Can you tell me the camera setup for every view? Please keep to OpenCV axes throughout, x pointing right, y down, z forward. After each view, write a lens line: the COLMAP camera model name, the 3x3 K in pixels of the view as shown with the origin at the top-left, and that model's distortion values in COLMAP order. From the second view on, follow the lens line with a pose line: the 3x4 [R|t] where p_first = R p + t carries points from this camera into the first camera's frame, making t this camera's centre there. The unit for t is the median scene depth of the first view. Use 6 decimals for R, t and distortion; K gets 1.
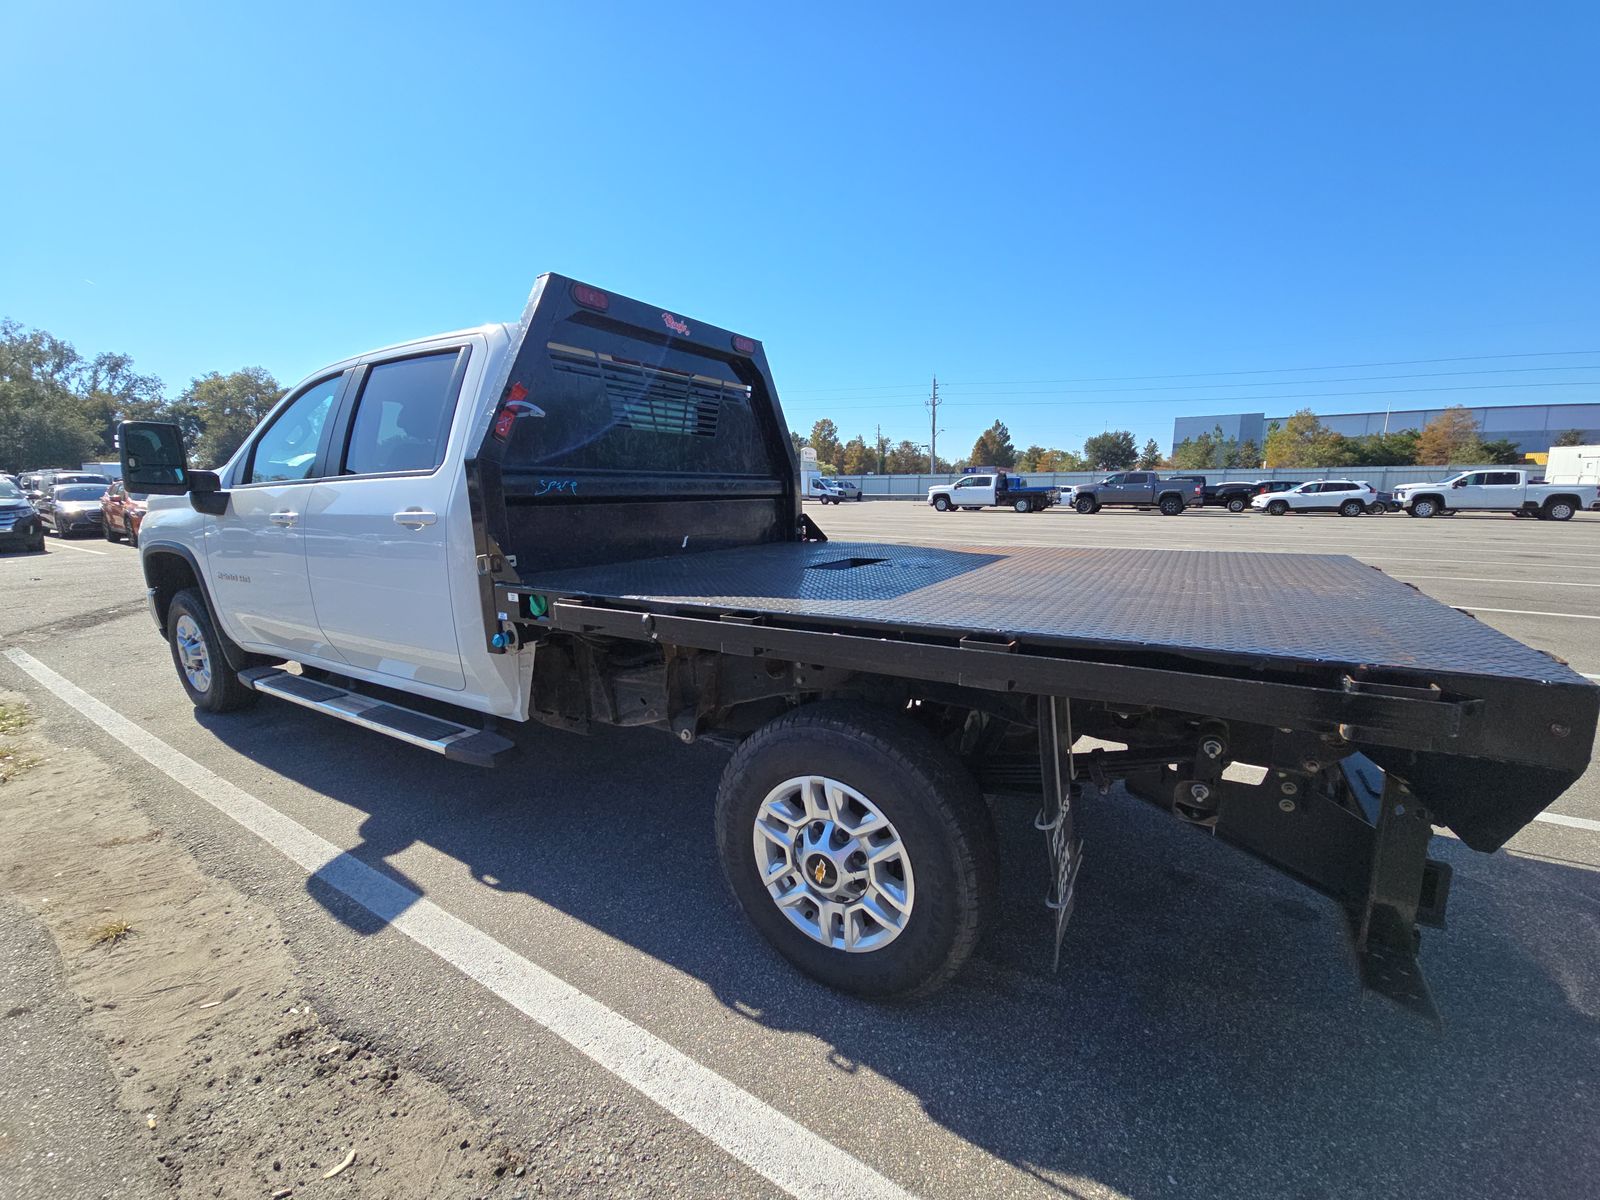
lens RADIAL K [[647.7, 0, 810.3], [0, 647.7, 607.1], [0, 0, 1]] dist [0.000904, -0.000126]
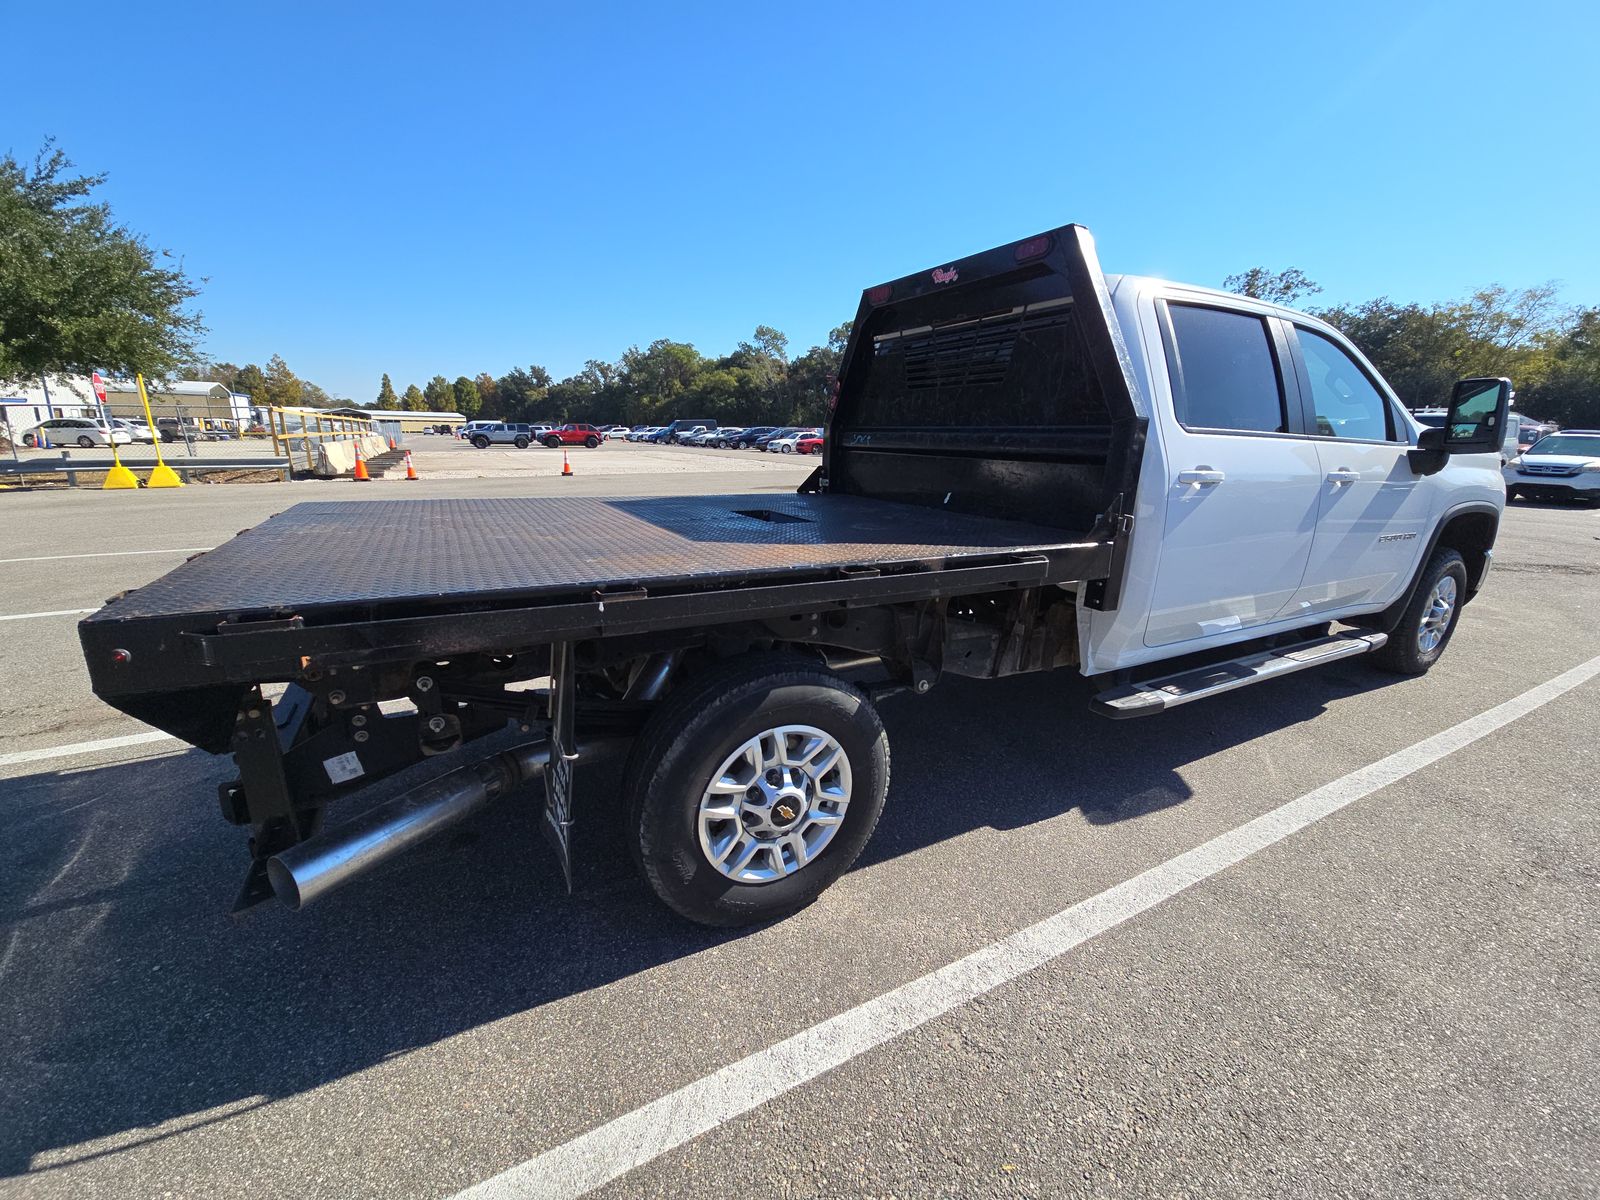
lens RADIAL K [[642.6, 0, 800.0], [0, 642.6, 600.0], [0, 0, 1]] dist [-0.007943, -0.000462]
pose [[-0.532437, 0.218332, -0.817828, 0.803236], [-0.165346, 0.920725, 0.353448, -0.282499], [0.830164, 0.323413, -0.454128, 1.390198]]
